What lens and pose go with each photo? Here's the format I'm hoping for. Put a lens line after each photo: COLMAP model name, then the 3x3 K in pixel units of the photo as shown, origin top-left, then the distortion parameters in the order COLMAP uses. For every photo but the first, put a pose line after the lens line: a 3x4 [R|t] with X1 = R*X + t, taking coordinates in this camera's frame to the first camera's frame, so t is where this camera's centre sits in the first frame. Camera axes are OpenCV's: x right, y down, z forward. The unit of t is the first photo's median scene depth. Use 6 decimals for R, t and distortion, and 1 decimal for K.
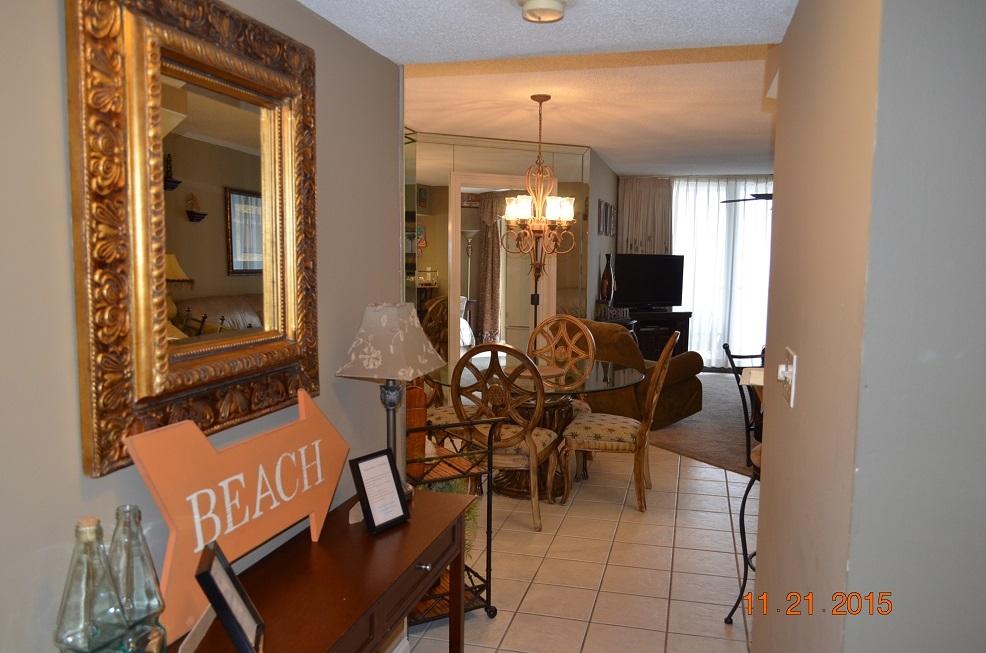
lens RADIAL K [[759.4, 0, 494.0], [0, 759.4, 324.7], [0, 0, 1]] dist [-0.014601, 0.001485]
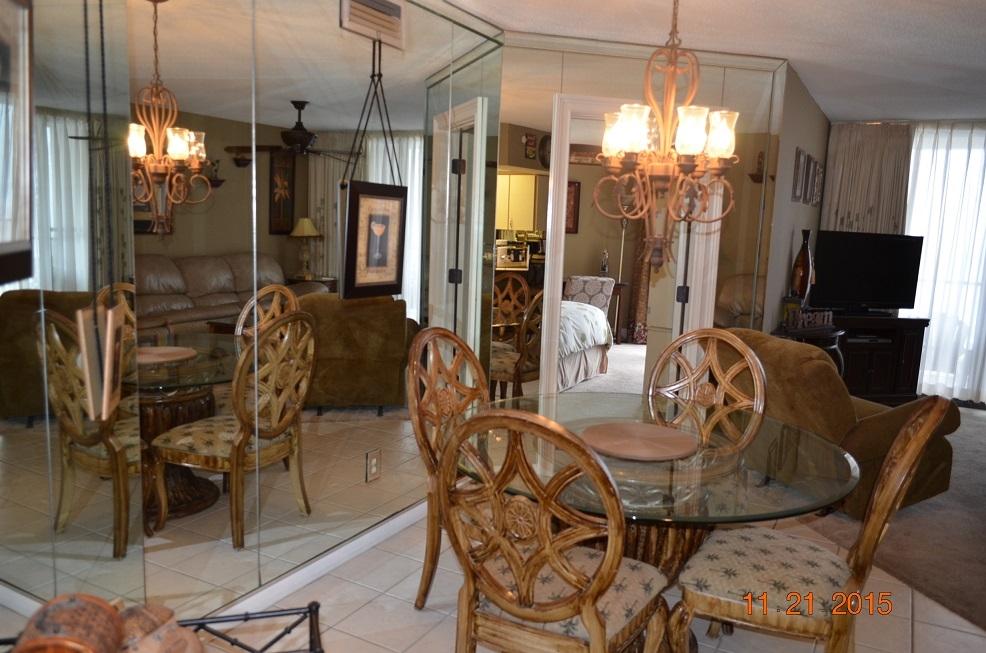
lens RADIAL K [[759.4, 0, 490.7], [0, 759.4, 329.6], [0, 0, 1]] dist [-0.014601, 0.001485]
pose [[0.968928, 0.063568, -0.239035, 0.052022], [-0.053301, 0.997367, 0.049179, -0.026159], [0.241532, -0.034911, 0.969765, 0.316858]]
